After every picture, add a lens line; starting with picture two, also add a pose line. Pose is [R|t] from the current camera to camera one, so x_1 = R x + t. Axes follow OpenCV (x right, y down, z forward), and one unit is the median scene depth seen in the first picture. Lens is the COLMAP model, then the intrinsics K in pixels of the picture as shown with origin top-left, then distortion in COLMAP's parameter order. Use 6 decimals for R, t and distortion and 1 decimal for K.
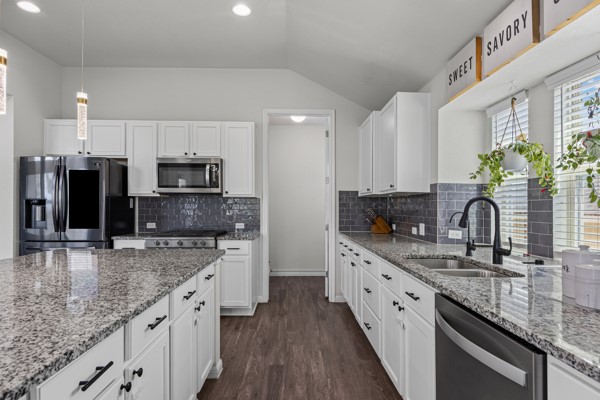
lens RADIAL K [[336.5, 0, 300.6], [0, 336.5, 204.8], [0, 0, 1]] dist [-0.004307, -0.000043]
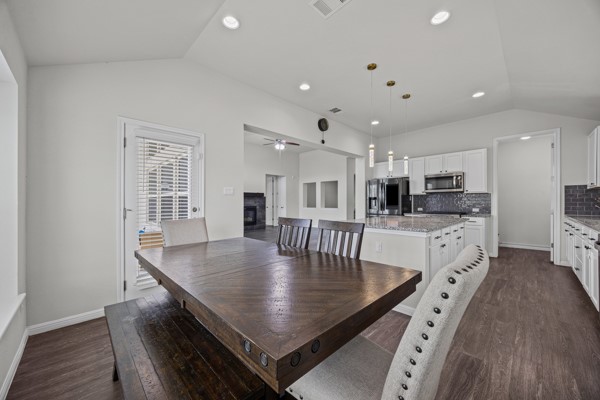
lens RADIAL K [[229.2, 0, 296.5], [0, 229.2, 207.6], [0, 0, 1]] dist [-0.003919, -0.000569]
pose [[0.679062, 0.002885, -0.734075, 0.055207], [0.011030, 0.999839, 0.014133, 0.024231], [0.733998, -0.017694, 0.678921, -0.466271]]
